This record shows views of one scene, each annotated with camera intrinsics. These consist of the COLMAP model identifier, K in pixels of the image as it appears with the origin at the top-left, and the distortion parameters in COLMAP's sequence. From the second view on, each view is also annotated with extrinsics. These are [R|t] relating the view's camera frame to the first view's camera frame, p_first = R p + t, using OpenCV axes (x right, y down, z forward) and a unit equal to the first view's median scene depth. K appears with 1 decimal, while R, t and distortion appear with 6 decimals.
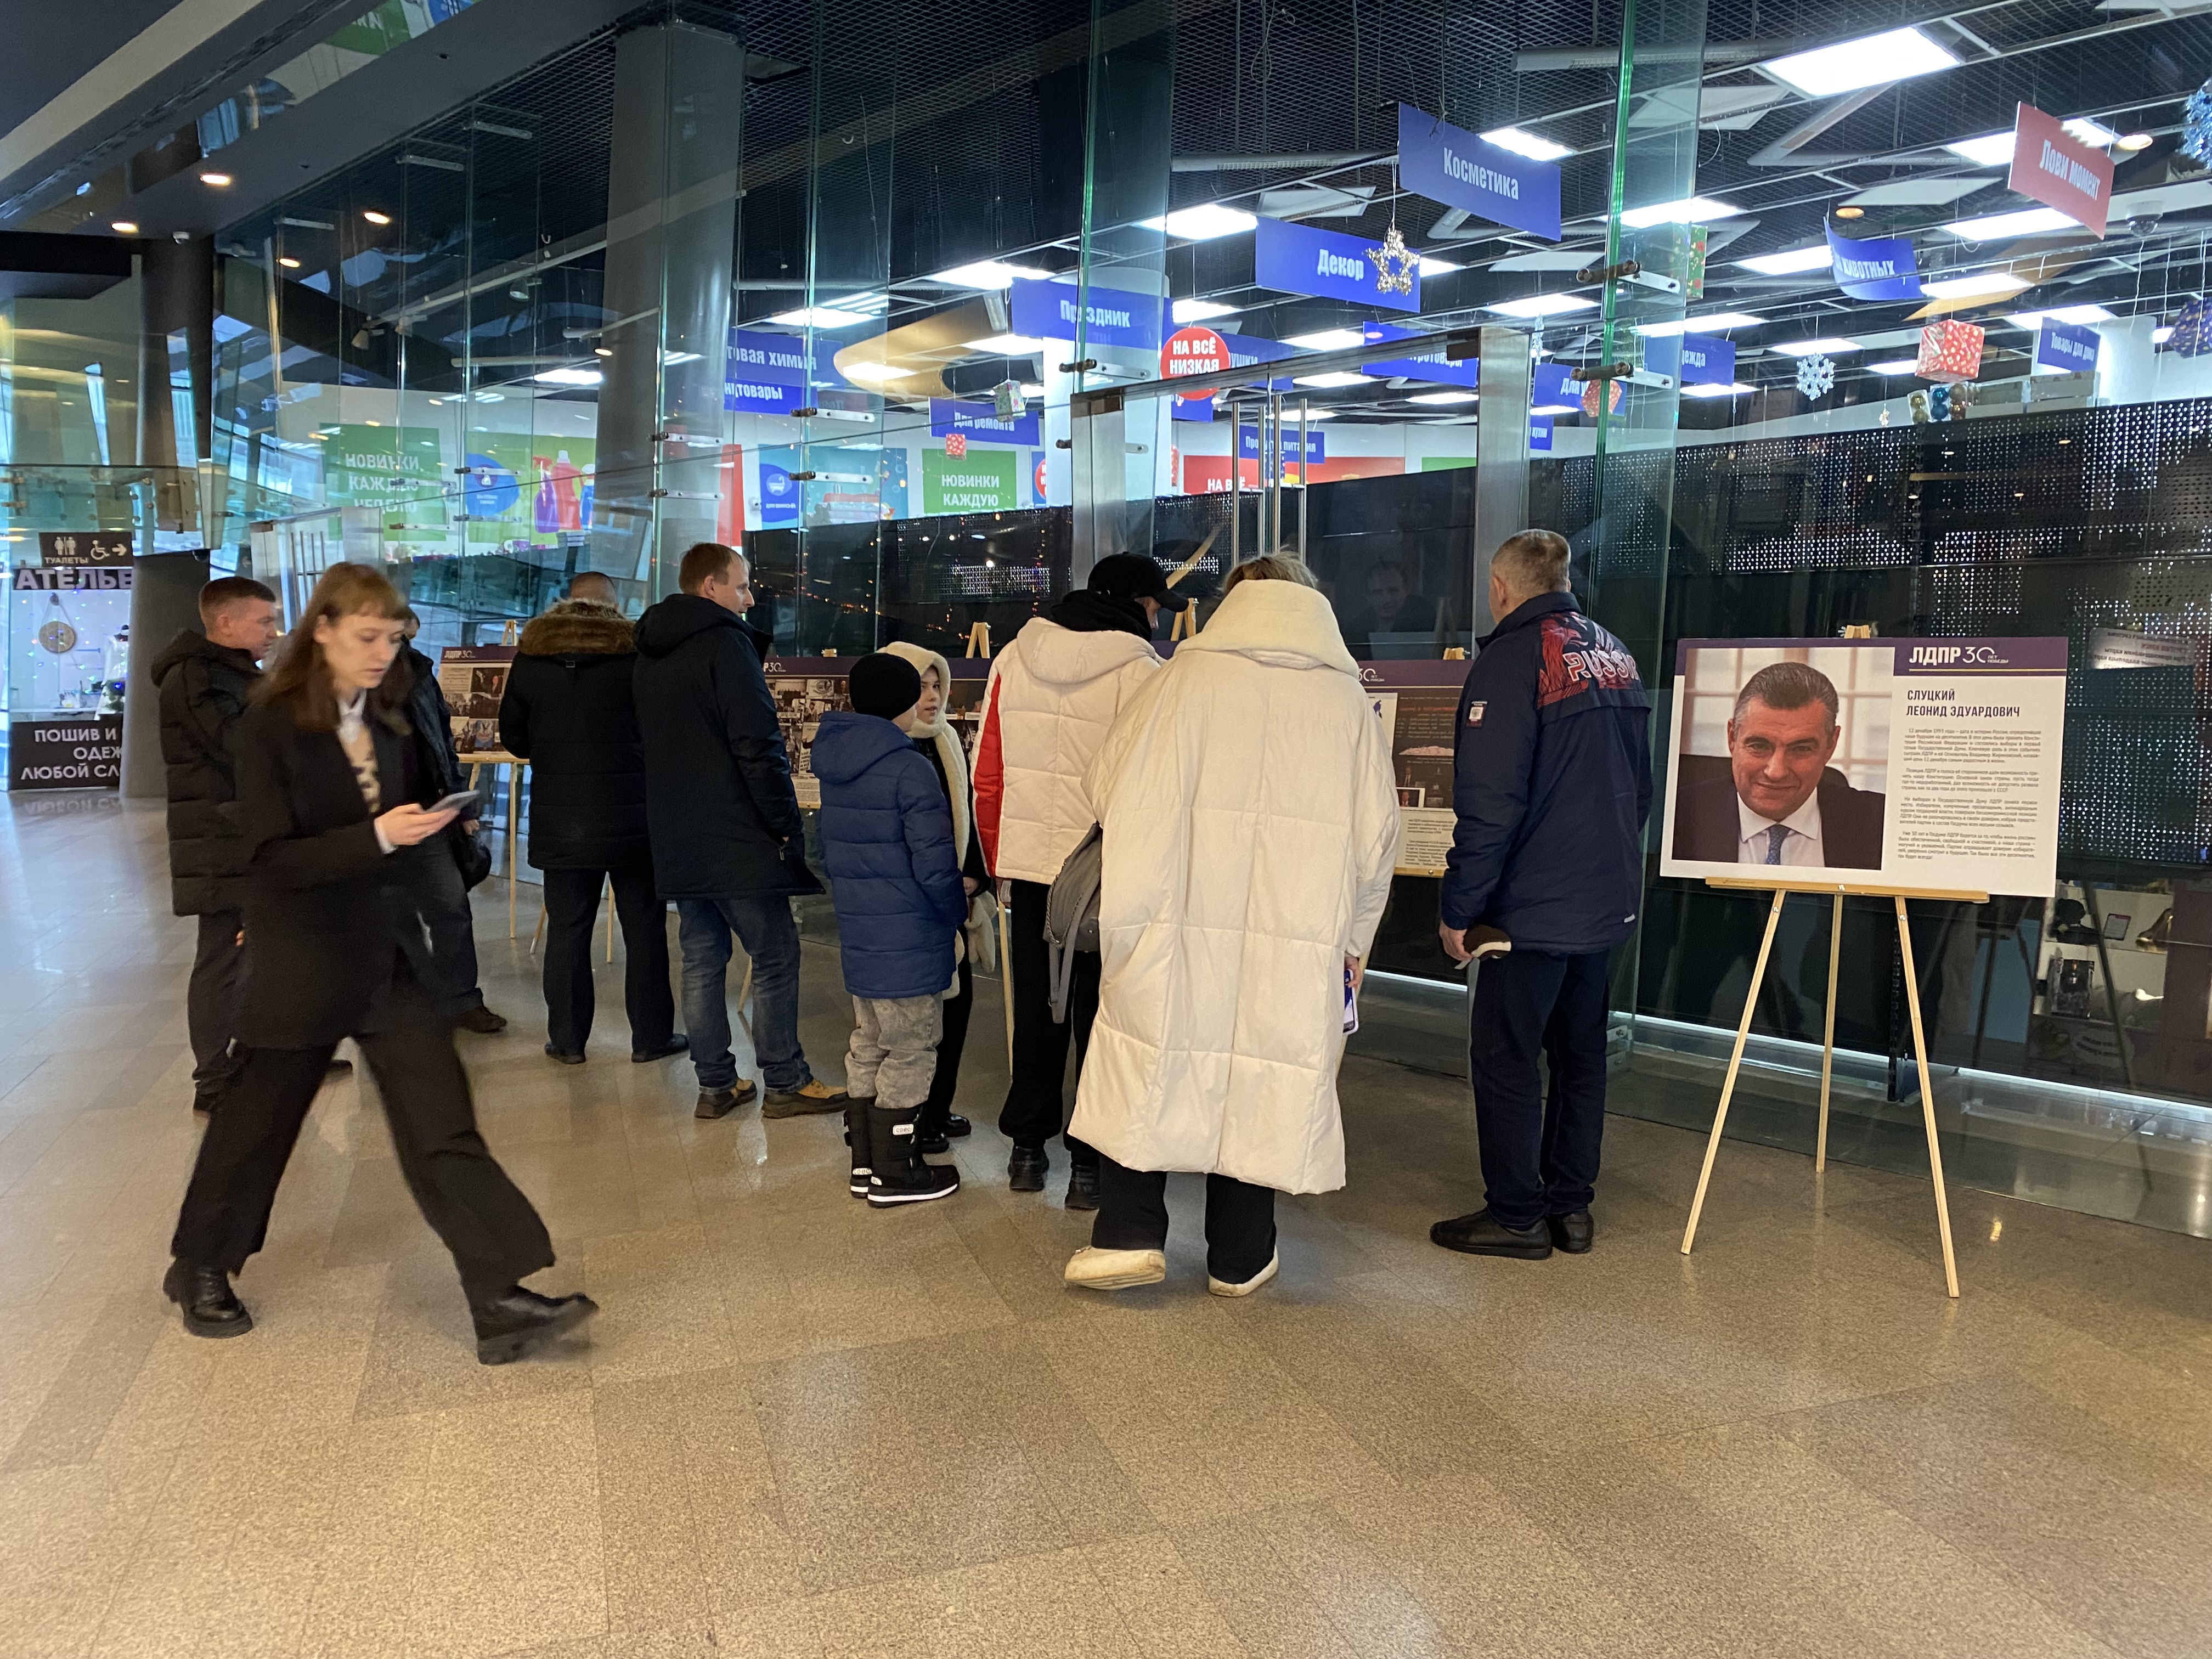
lens RADIAL K [[1664.9, 0, 1103.1], [0, 1664.9, 865.8], [0, 0, 1]] dist [0.055838, -0.054654]
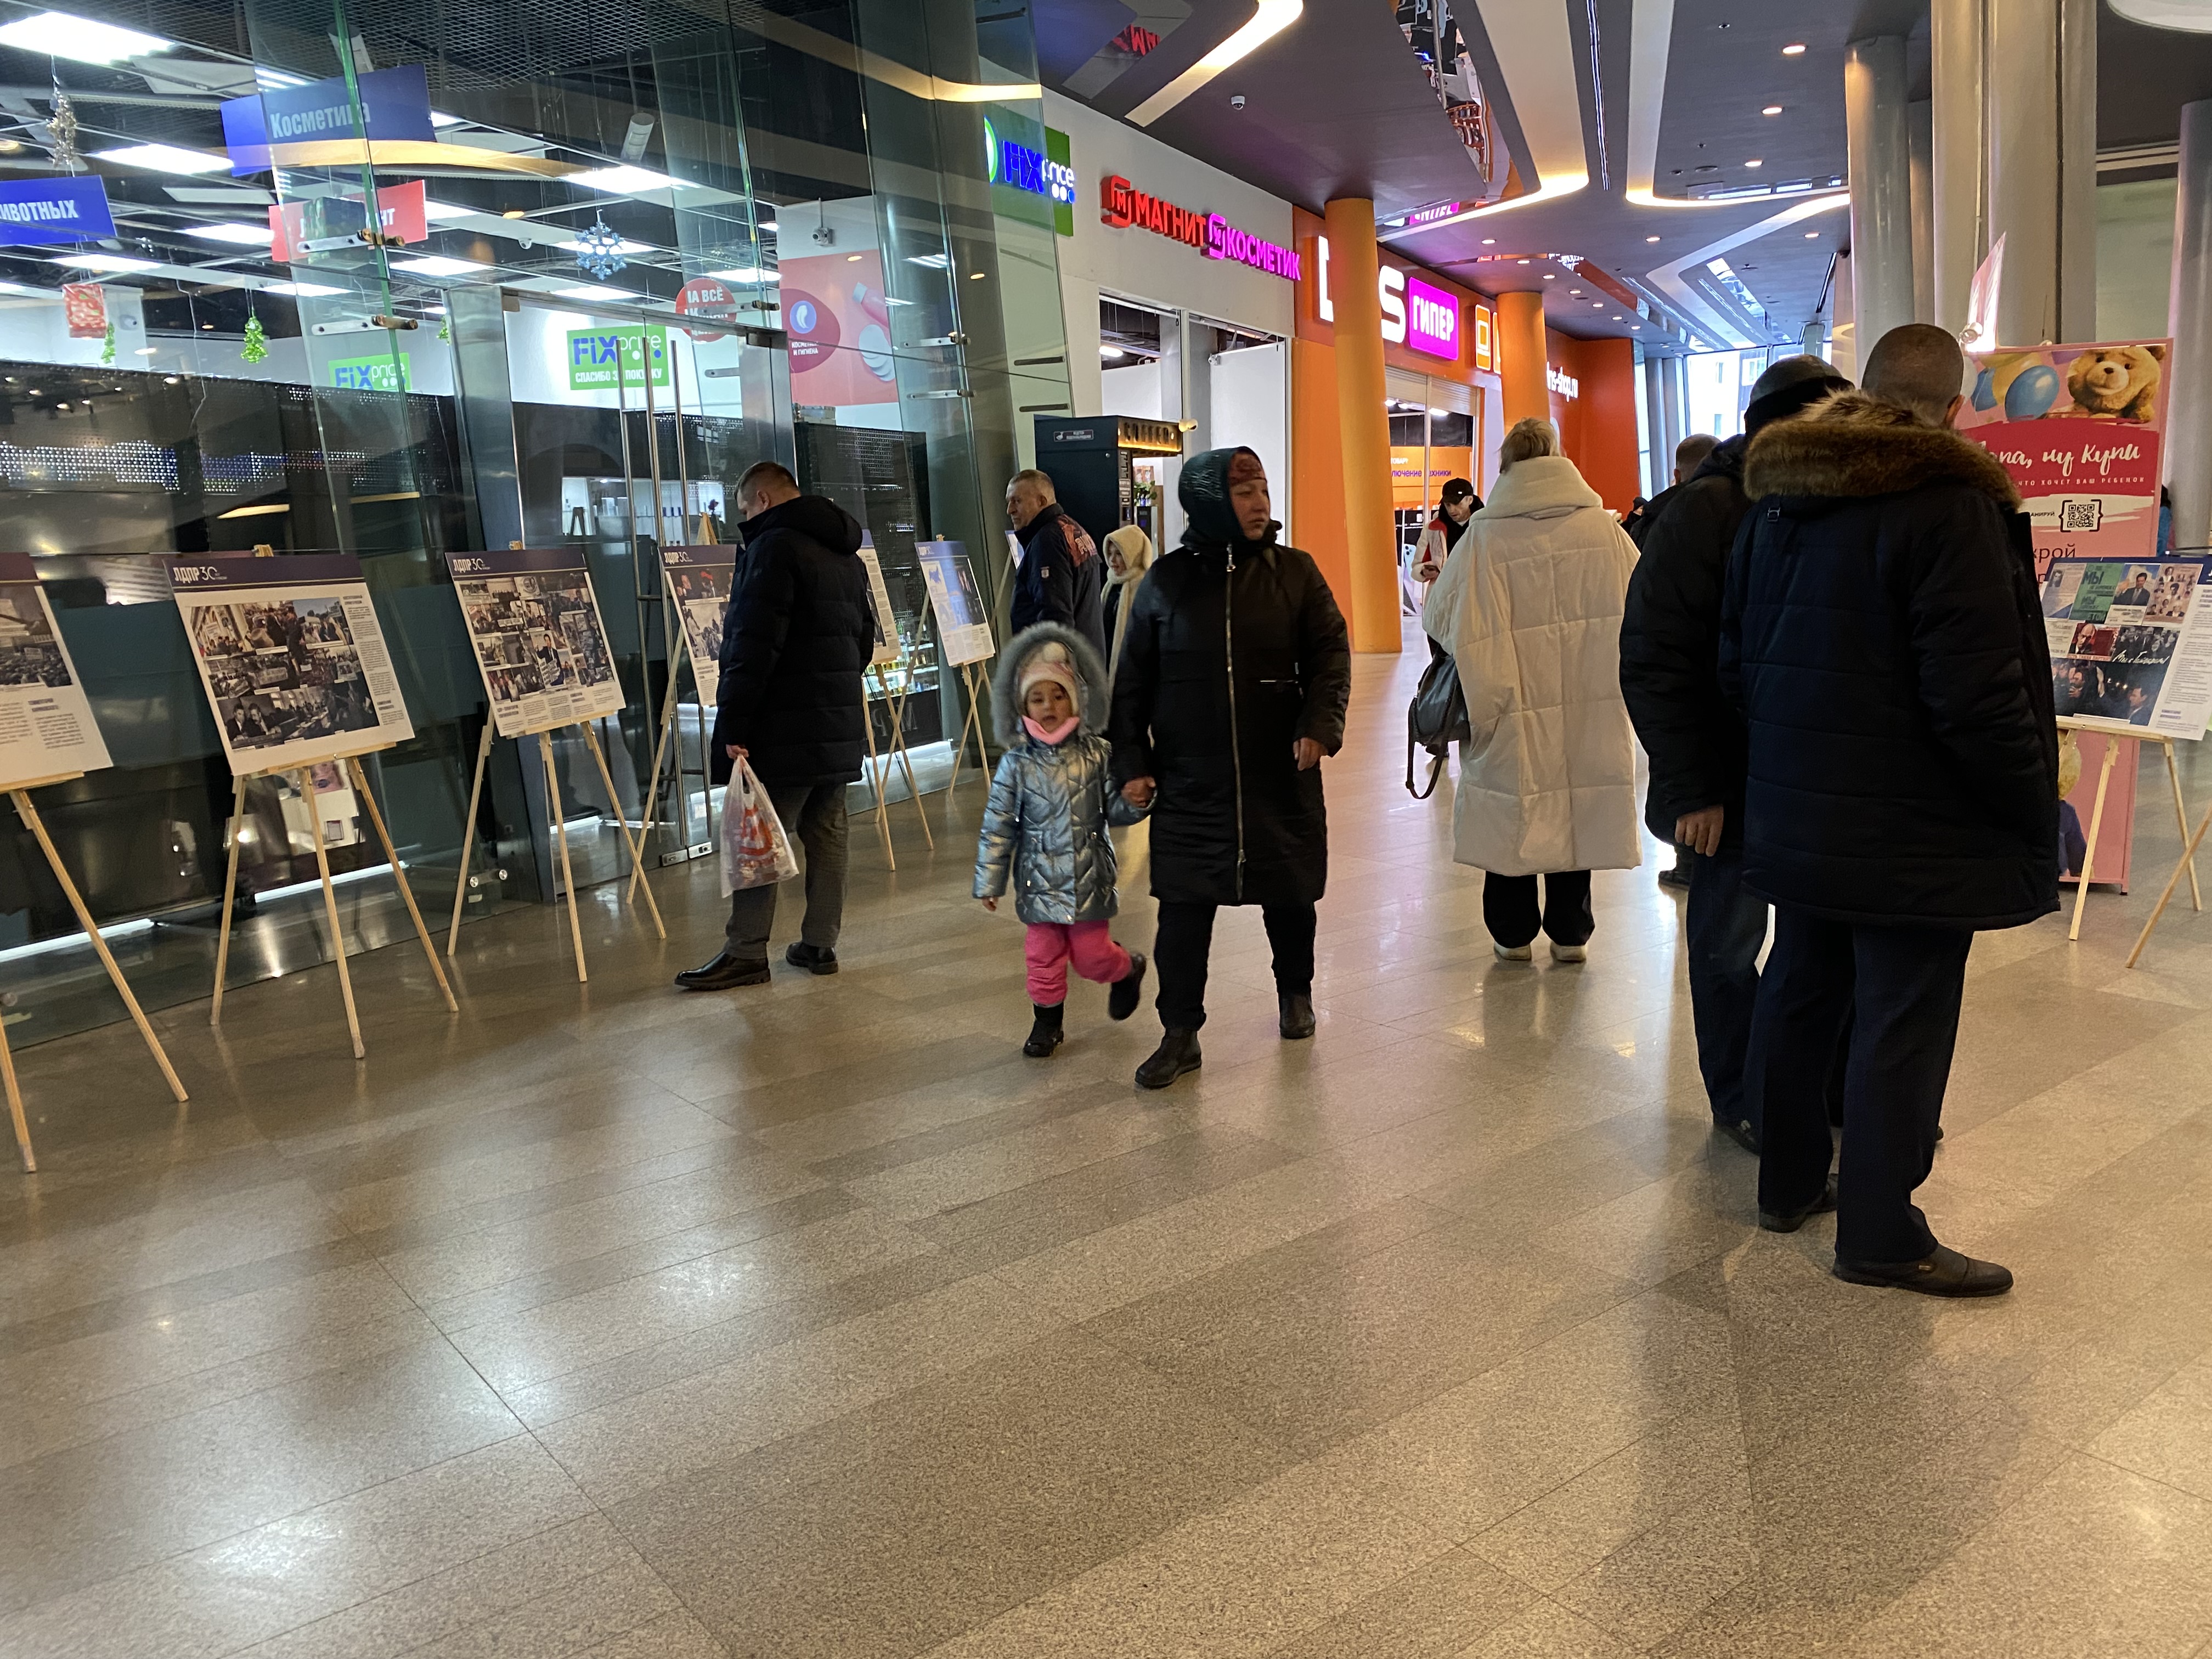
lens RADIAL K [[1664.9, 0, 1103.1], [0, 1664.9, 865.8], [0, 0, 1]] dist [0.055838, -0.054654]
pose [[-0.348304, -0.171955, 0.921475, -1.809127], [0.150068, 0.960122, 0.235891, -0.212583], [-0.925291, 0.220446, -0.308610, 1.707179]]
